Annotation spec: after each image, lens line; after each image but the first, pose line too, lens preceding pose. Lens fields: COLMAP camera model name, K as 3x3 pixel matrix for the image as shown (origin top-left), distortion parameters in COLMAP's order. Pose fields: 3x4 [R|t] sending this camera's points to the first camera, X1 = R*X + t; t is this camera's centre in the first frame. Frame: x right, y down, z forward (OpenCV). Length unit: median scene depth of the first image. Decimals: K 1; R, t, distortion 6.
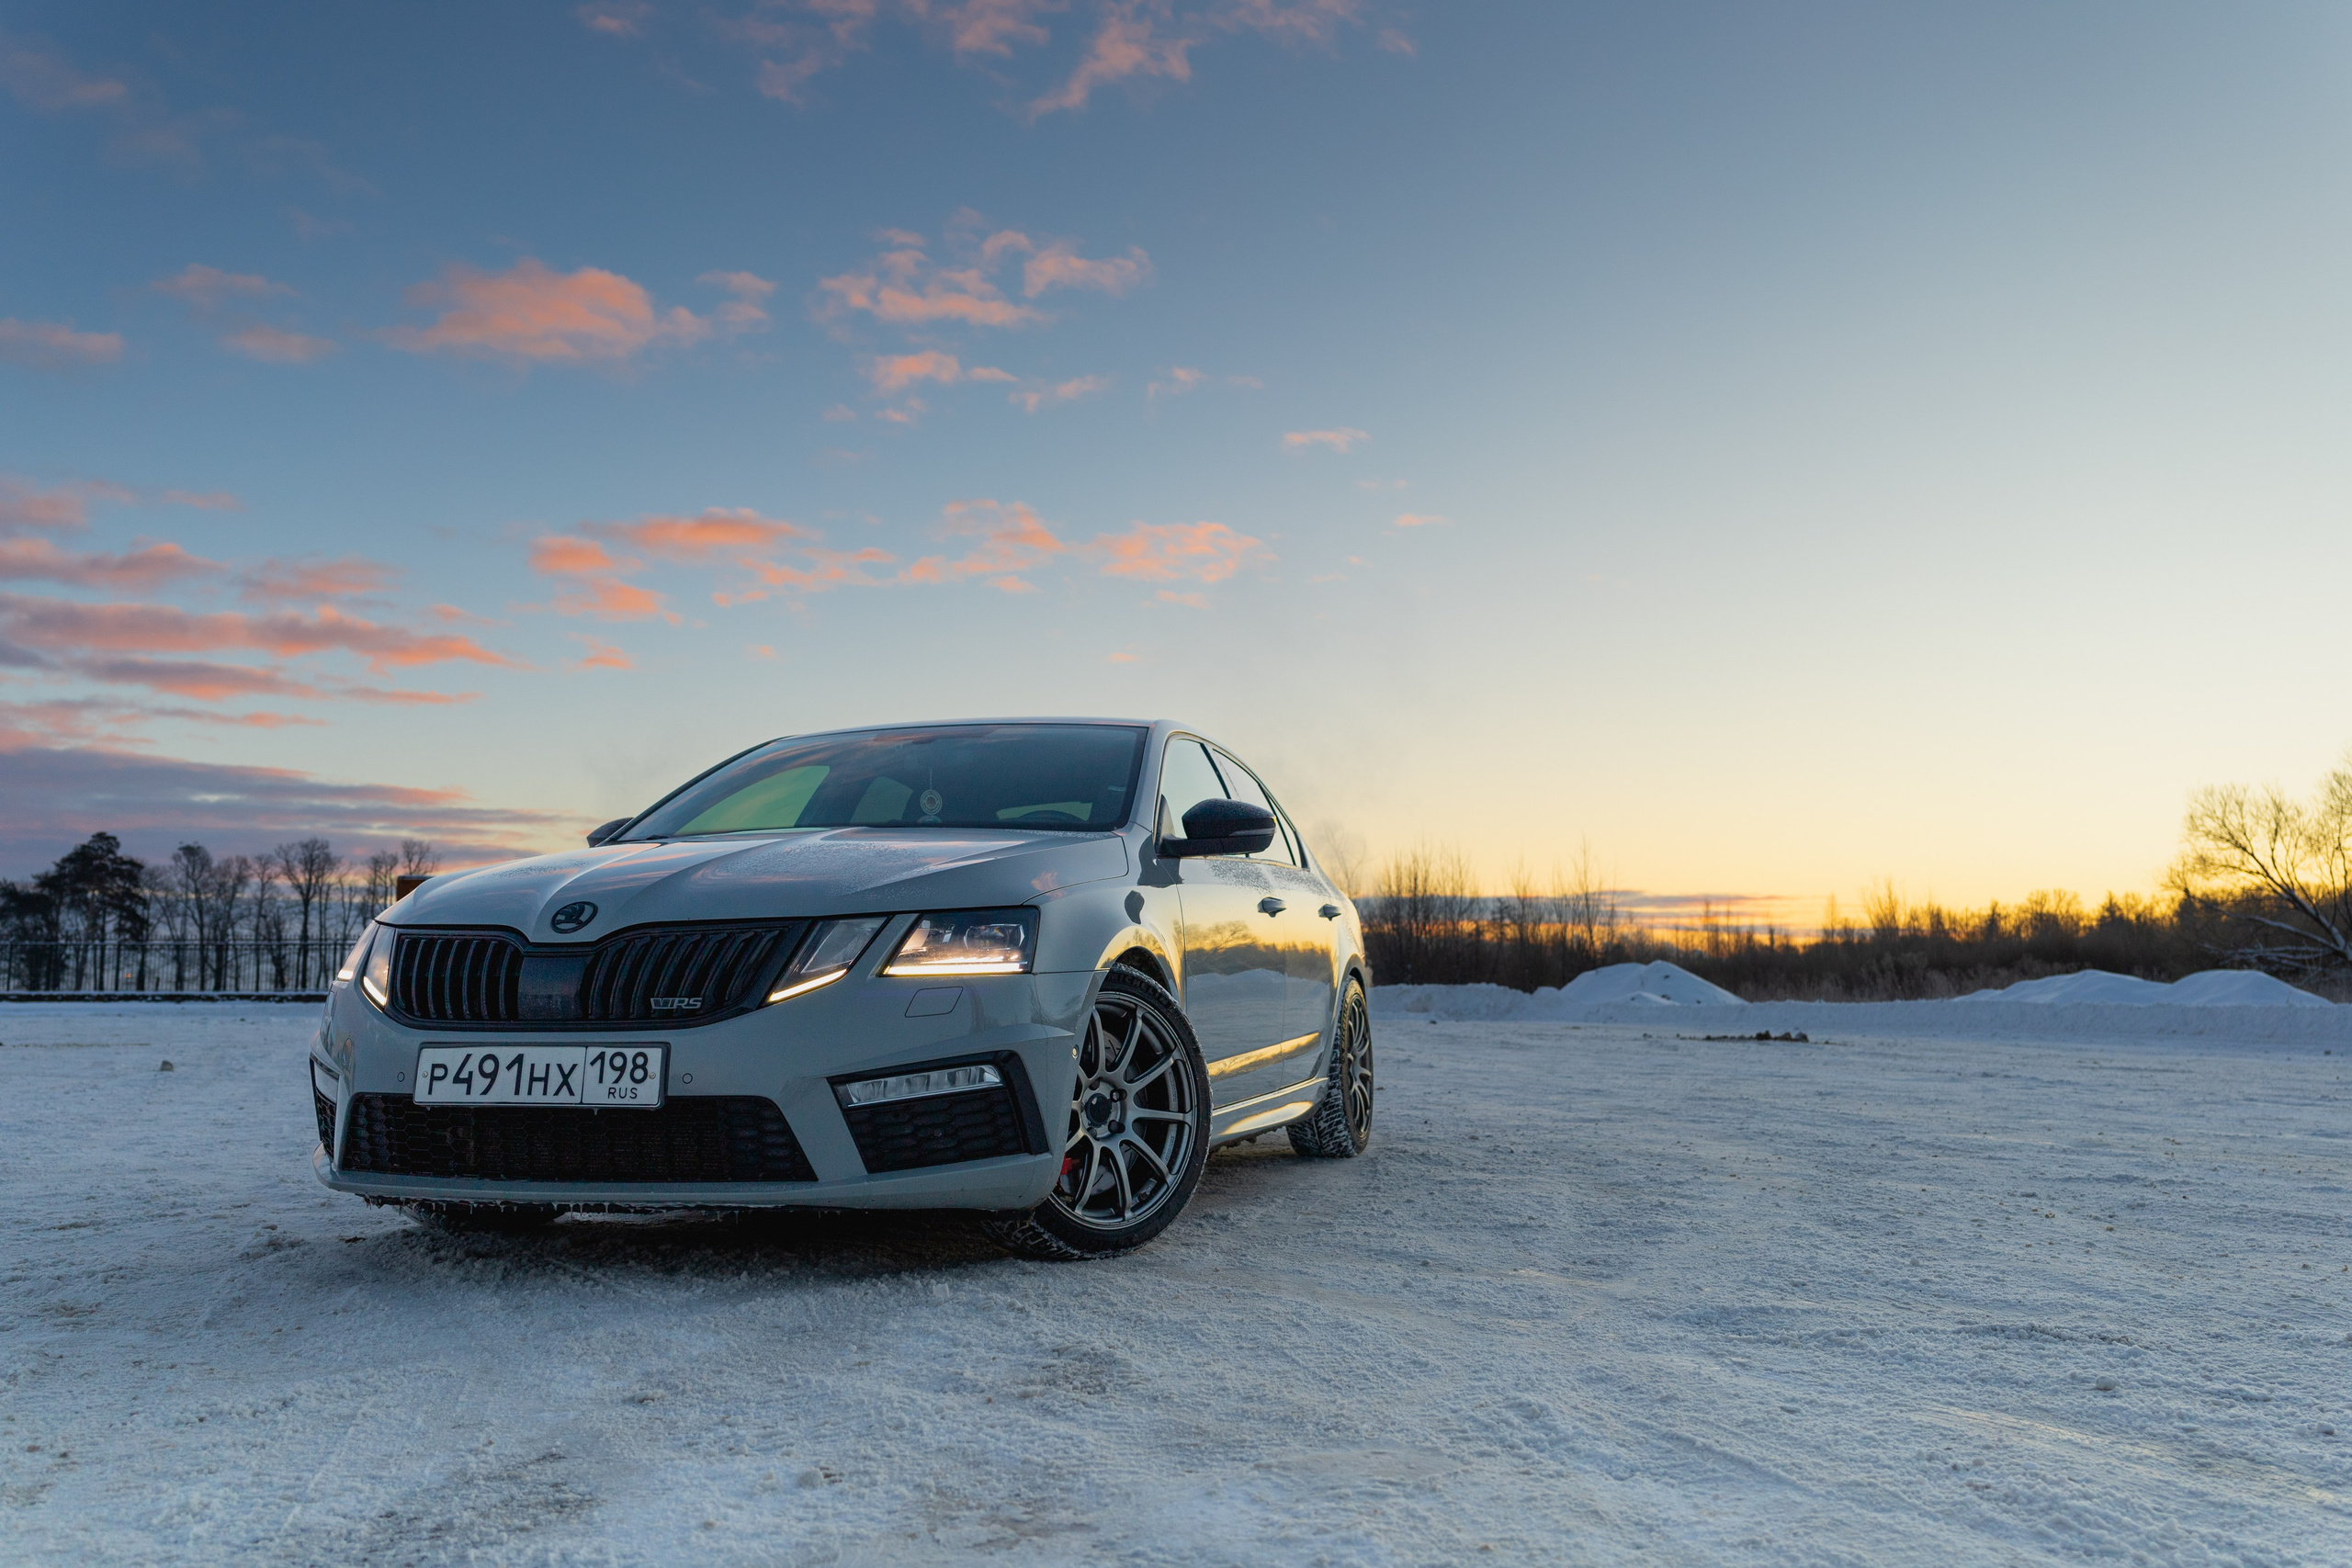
lens RADIAL K [[1857.4, 0, 1168.7], [0, 1857.4, 781.5], [0, 0, 1]] dist [0.028058, -0.001771]
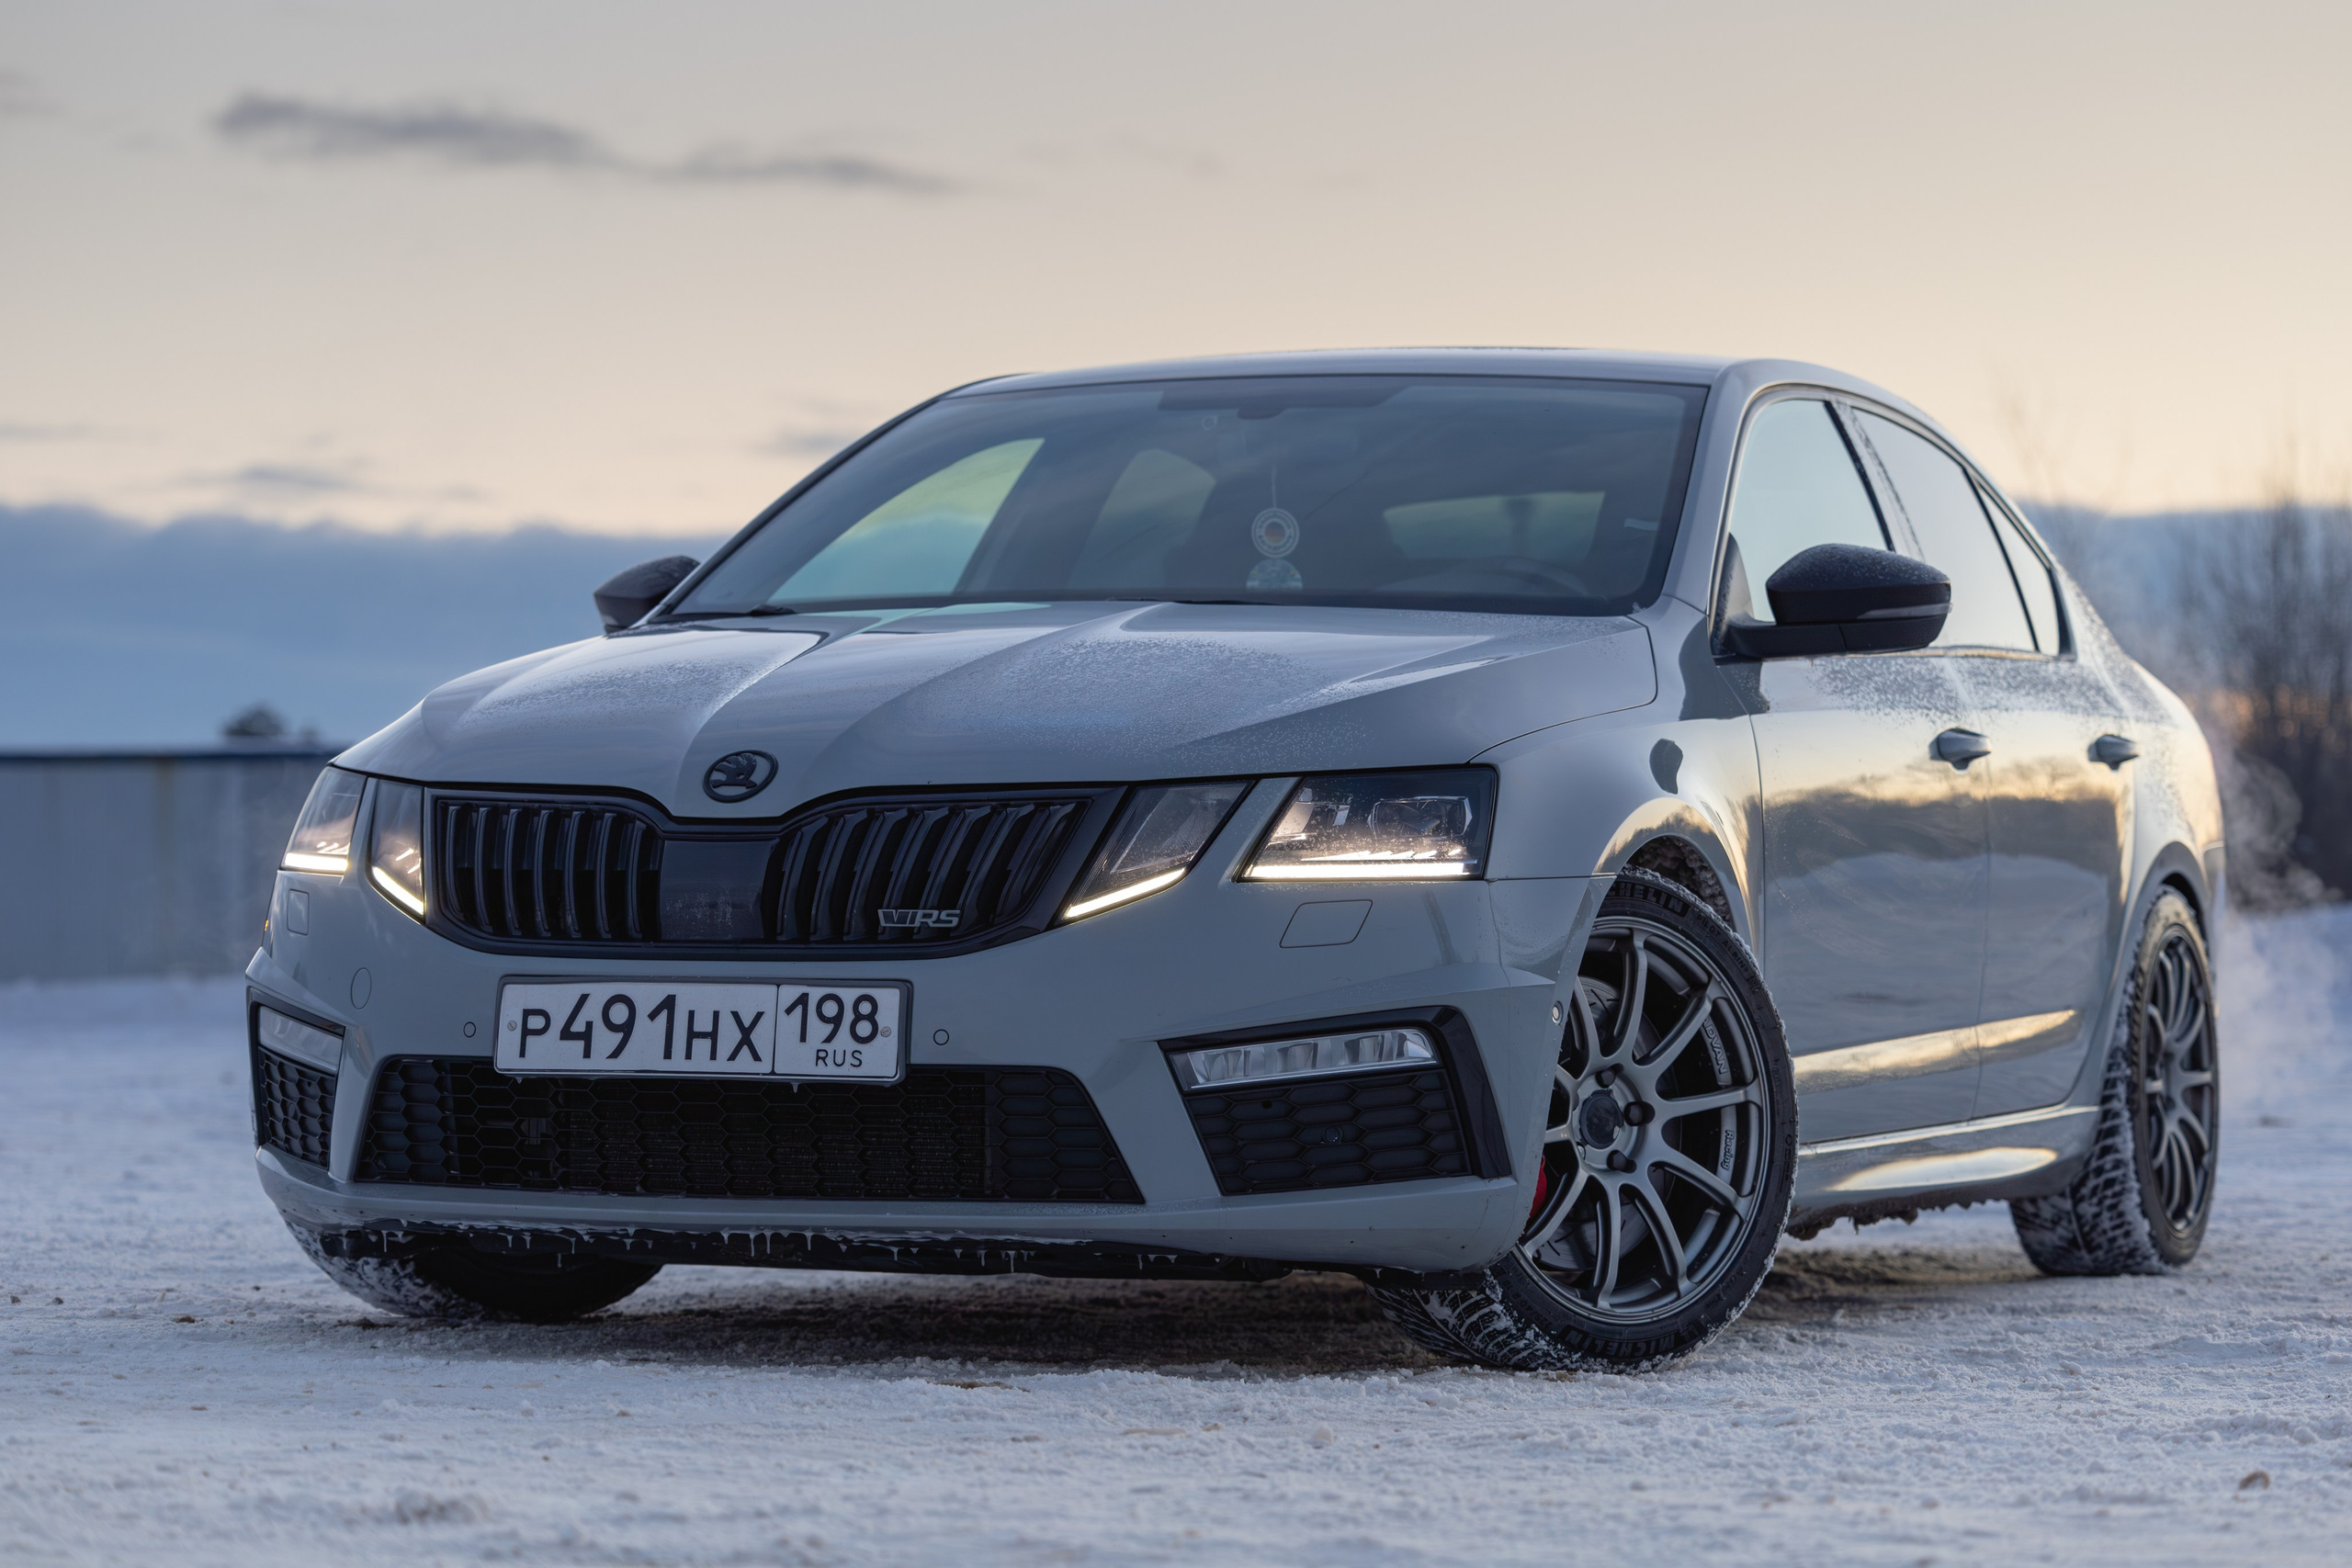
lens RADIAL K [[6498.5, 0, 1166.9], [0, 6498.5, 782.0], [0, 0, 1]] dist [0.474437, 0.000000]
pose [[0.993849, 0.014259, -0.109822, 0.055565], [-0.004106, 0.995739, 0.092130, -0.123489], [0.110668, -0.091112, 0.989672, -1.106887]]
